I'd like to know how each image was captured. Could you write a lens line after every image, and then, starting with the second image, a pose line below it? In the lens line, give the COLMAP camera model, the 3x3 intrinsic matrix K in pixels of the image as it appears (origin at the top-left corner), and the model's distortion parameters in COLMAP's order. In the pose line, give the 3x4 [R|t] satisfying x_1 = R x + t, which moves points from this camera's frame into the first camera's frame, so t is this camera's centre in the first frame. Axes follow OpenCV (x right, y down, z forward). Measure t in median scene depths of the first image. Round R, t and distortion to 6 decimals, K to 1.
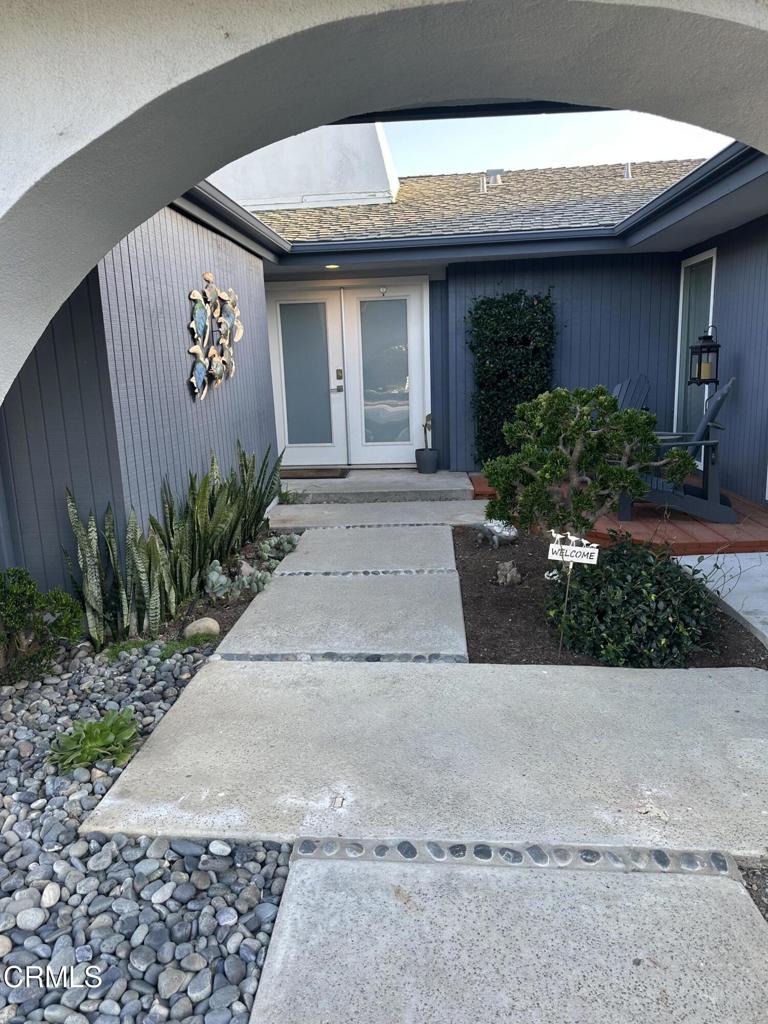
lens RADIAL K [[725.9, 0, 367.9], [0, 725.9, 526.8], [0, 0, 1]] dist [0.054270, -0.089602]
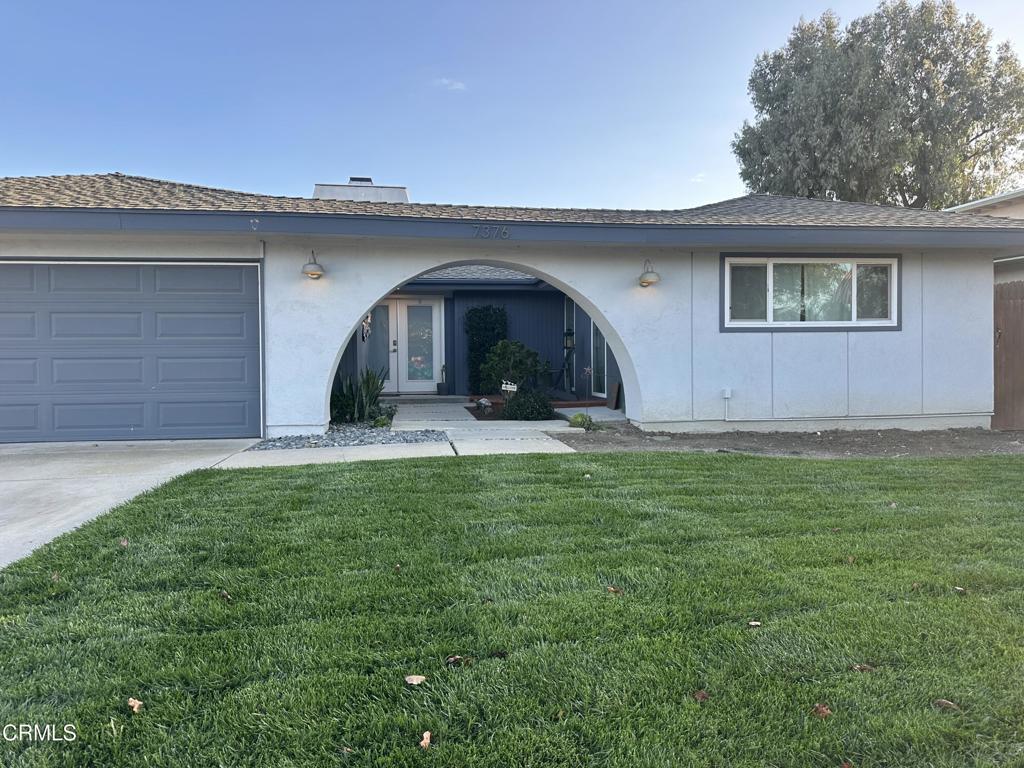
lens RADIAL K [[725.9, 0, 510.4], [0, 725.9, 386.7], [0, 0, 1]] dist [0.054270, -0.089602]
pose [[0.972280, 0.023427, 0.232641, -0.190346], [0.019410, 0.983447, -0.180155, 0.250050], [-0.233011, 0.179677, 0.955731, -0.854107]]
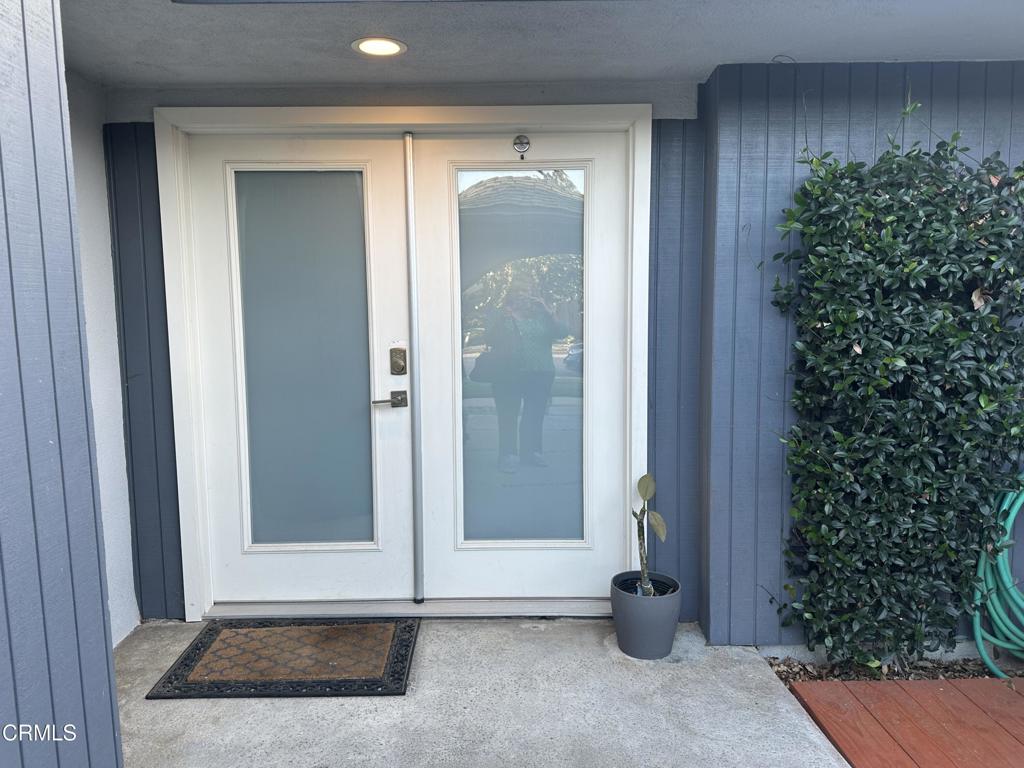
lens RADIAL K [[725.9, 0, 510.4], [0, 725.9, 386.7], [0, 0, 1]] dist [0.054270, -0.089602]
pose [[0.993034, 0.016385, 0.116683, -0.026950], [-0.003625, 0.994064, -0.108735, -0.165733], [-0.117772, 0.107555, 0.987199, 0.666802]]
